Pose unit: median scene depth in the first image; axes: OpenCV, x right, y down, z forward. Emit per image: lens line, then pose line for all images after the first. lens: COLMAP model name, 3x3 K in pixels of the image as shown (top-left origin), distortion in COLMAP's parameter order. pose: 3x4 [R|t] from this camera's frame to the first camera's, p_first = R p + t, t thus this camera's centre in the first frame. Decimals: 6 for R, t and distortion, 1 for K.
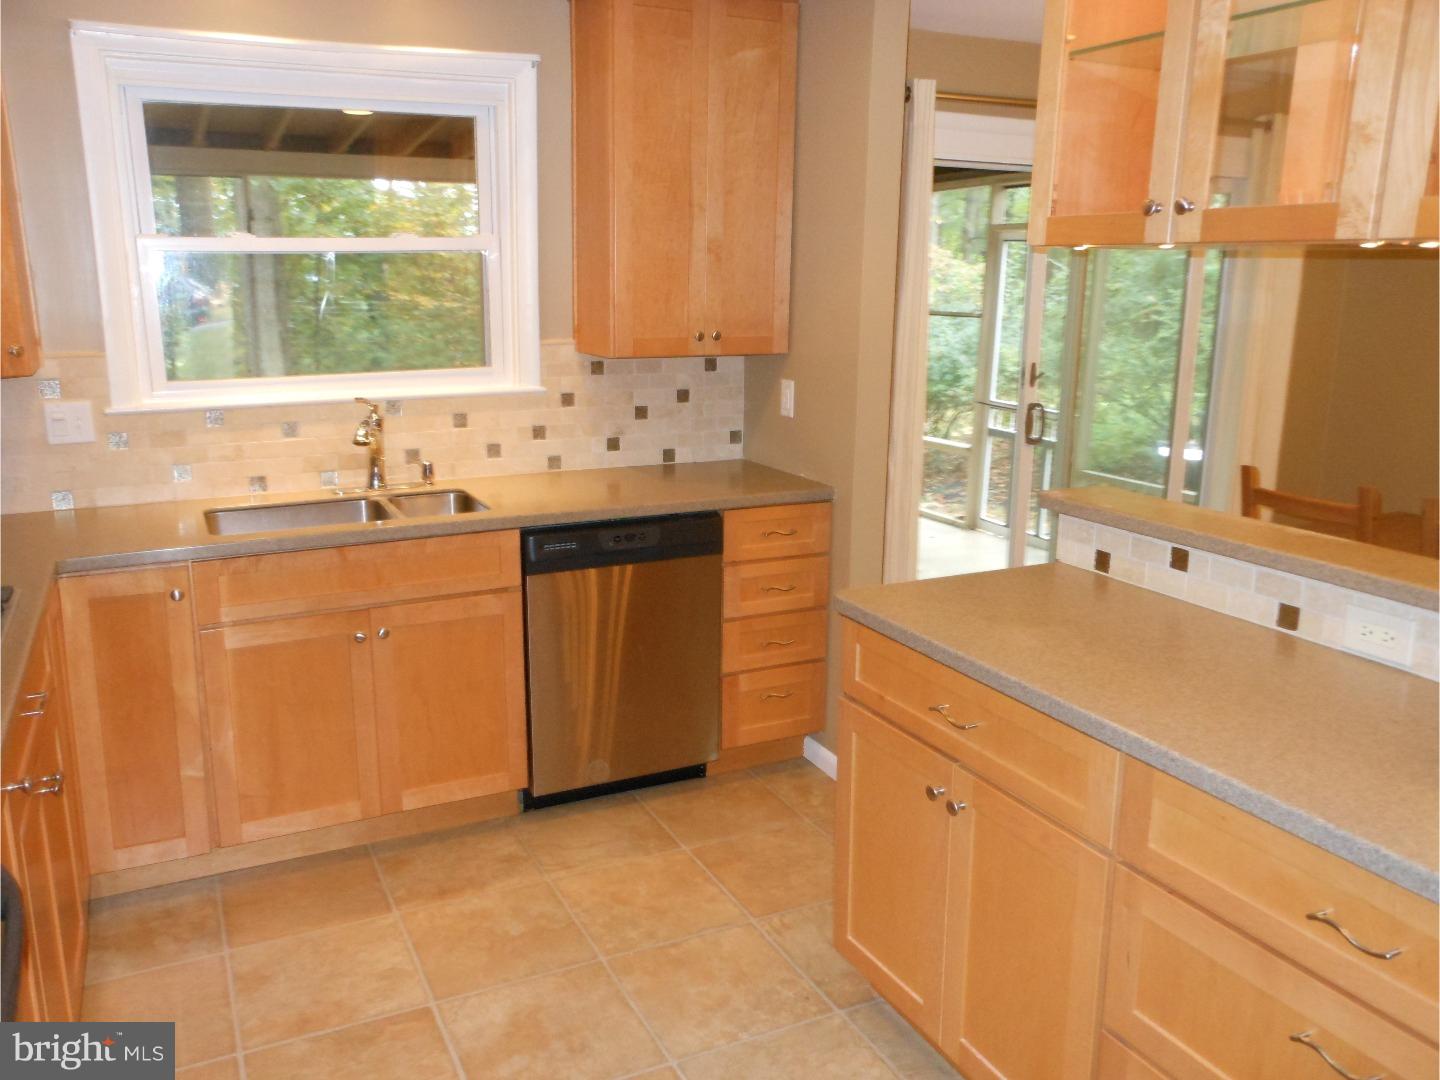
lens RADIAL K [[1161.5, 0, 720.6], [0, 1161.5, 541.1], [0, 0, 1]] dist [-0.006138, -0.002700]
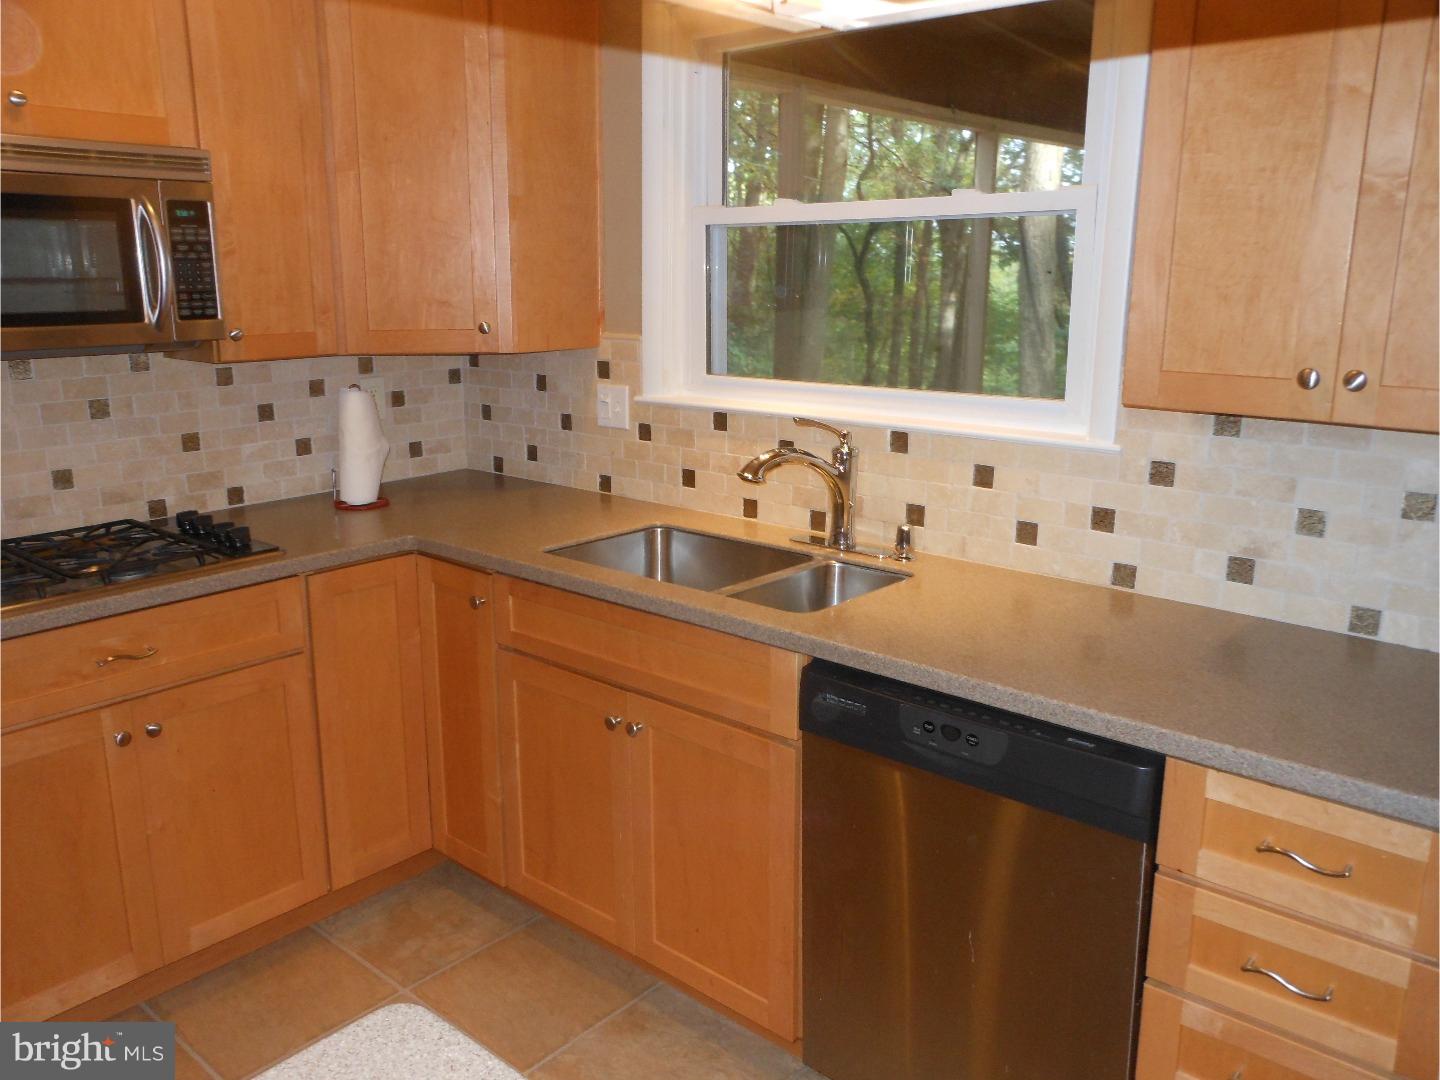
lens RADIAL K [[1161.5, 0, 719.8], [0, 1161.5, 533.5], [0, 0, 1]] dist [-0.006138, -0.002700]
pose [[0.398957, 0.203996, -0.893991, 0.296178], [-0.220029, 0.967754, 0.122637, -0.117111], [0.890180, 0.147777, 0.430977, 0.579200]]
